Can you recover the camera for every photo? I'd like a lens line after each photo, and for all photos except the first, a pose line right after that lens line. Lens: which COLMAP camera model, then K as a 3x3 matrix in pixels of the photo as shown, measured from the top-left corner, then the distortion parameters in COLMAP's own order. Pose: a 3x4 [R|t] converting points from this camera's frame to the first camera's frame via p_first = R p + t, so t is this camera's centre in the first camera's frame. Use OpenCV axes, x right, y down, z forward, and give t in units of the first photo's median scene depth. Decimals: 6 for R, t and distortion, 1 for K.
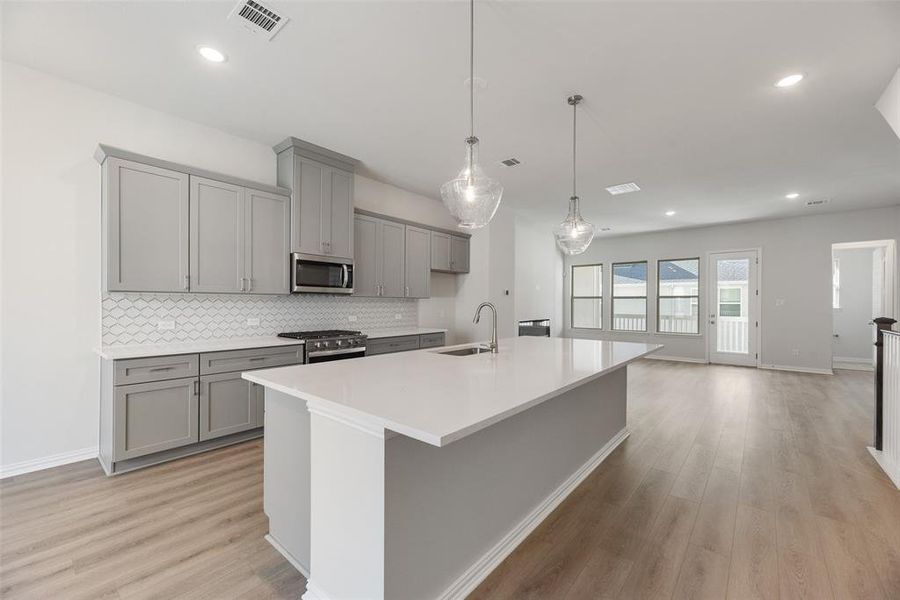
lens RADIAL K [[361.9, 0, 450.0], [0, 361.9, 306.8], [0, 0, 1]] dist [0.003997, -0.000830]
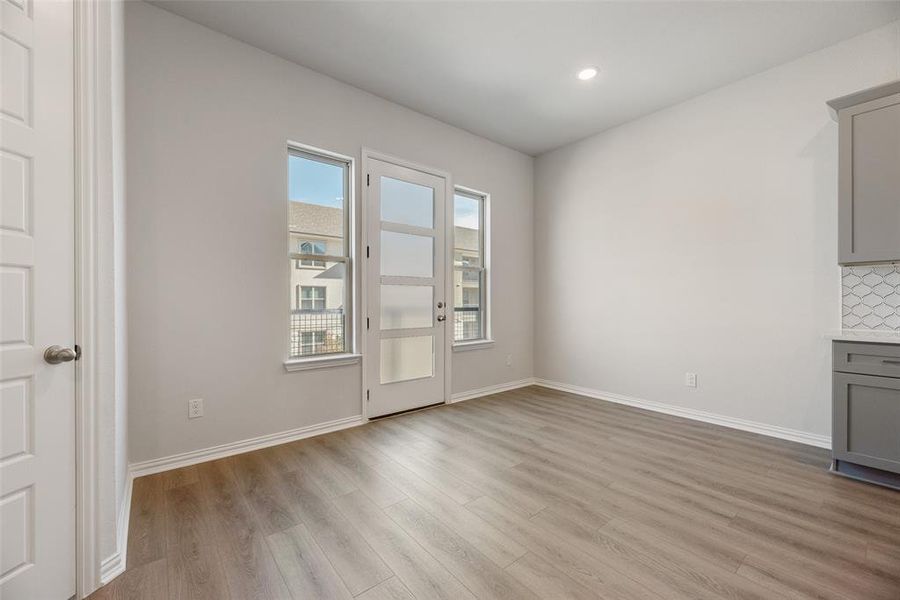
lens RADIAL K [[361.9, 0, 450.6], [0, 361.9, 301.3], [0, 0, 1]] dist [0.003997, -0.000830]
pose [[-0.177920, -0.005399, -0.984030, 0.060535], [-0.005298, 0.999976, -0.004528, 0.037650], [0.984031, 0.004407, -0.177944, 0.155803]]
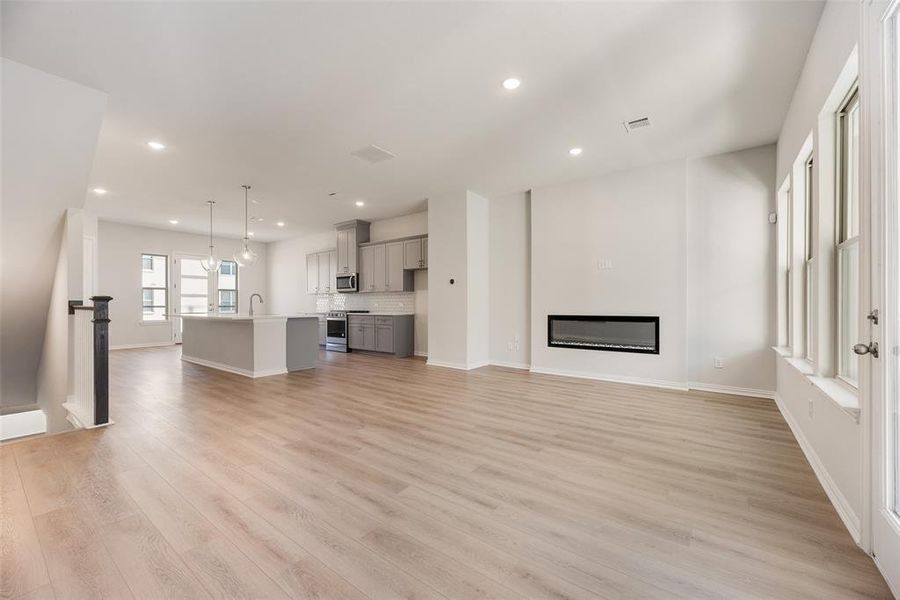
lens RADIAL K [[361.9, 0, 453.1], [0, 361.9, 302.9], [0, 0, 1]] dist [0.003997, -0.000830]
pose [[0.062373, -0.009534, -0.998007, 1.690050], [-0.008673, 0.999911, -0.010094, 0.041048], [0.998015, 0.009286, 0.062285, 1.432151]]
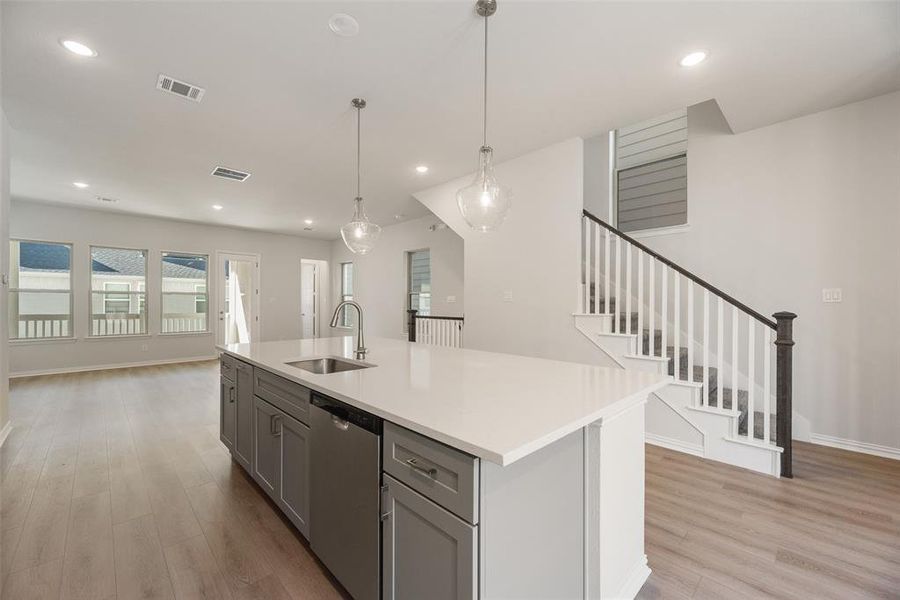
lens RADIAL K [[361.9, 0, 451.0], [0, 361.9, 303.1], [0, 0, 1]] dist [0.003997, -0.000830]
pose [[0.096849, -0.003254, 0.995294, -0.457250], [0.003393, 0.999990, 0.002940, -0.005752], [-0.995293, 0.003092, 0.096859, 0.454840]]
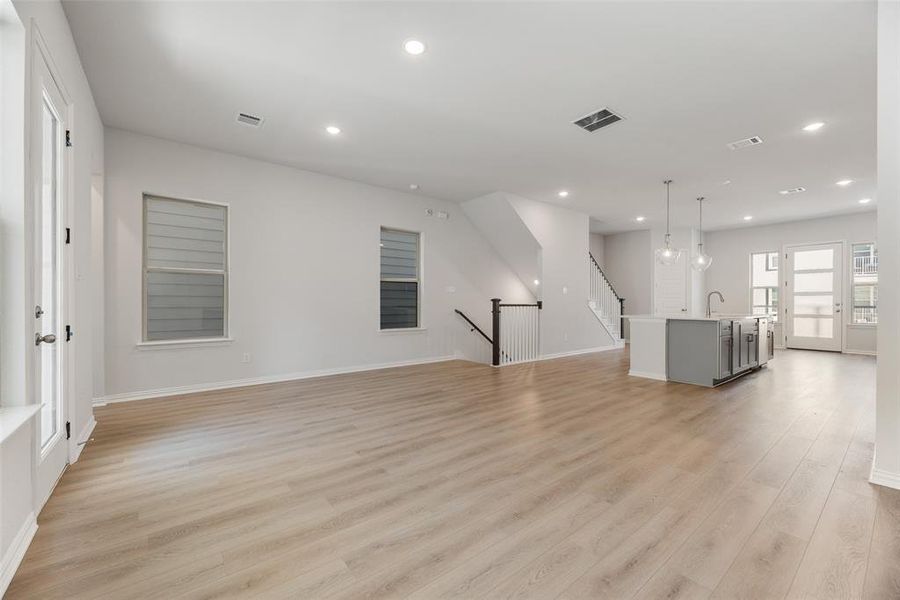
lens RADIAL K [[361.9, 0, 449.6], [0, 361.9, 308.8], [0, 0, 1]] dist [0.003997, -0.000830]
pose [[-0.979744, -0.008399, 0.200077, 0.766796], [-0.003887, 0.999729, 0.022935, 0.030926], [-0.200216, 0.021693, -0.979512, 2.212537]]
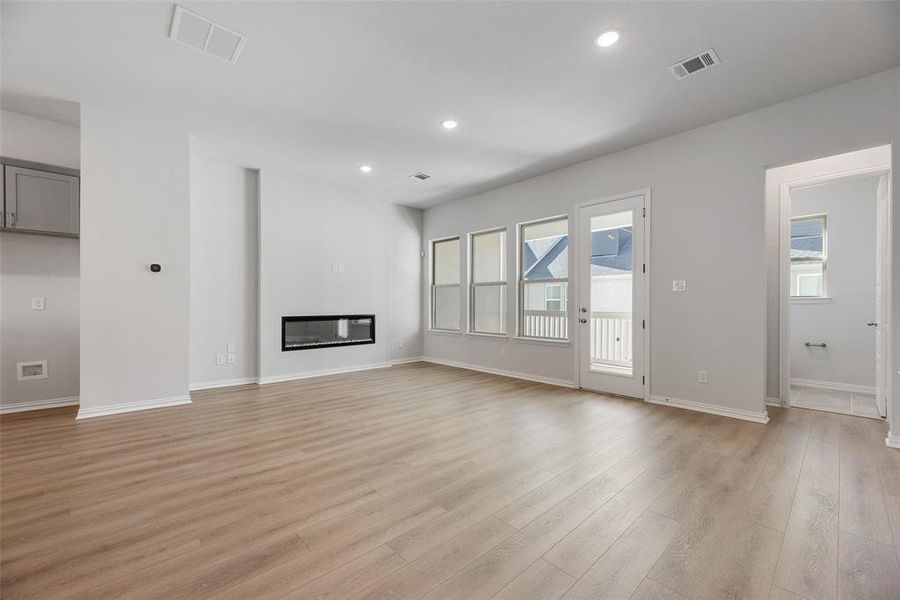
lens RADIAL K [[361.9, 0, 452.1], [0, 361.9, 305.6], [0, 0, 1]] dist [0.003997, -0.000830]
pose [[0.993961, -0.000473, -0.109733, 1.063510], [-0.000180, 0.999982, -0.005939, 0.039205], [0.109733, 0.005922, 0.993943, 0.702459]]
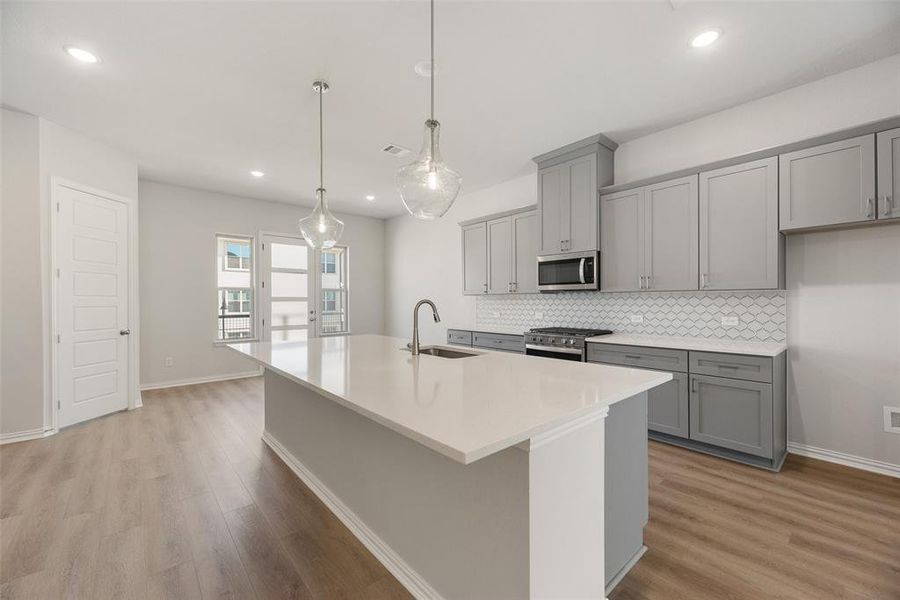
lens RADIAL K [[361.9, 0, 448.6], [0, 361.9, 299.7], [0, 0, 1]] dist [0.003997, -0.000830]
pose [[-0.147677, -0.007771, -0.989005, 0.668754], [-0.004591, 0.999964, -0.007171, -0.003143], [0.989025, 0.003481, -0.147707, 0.802708]]
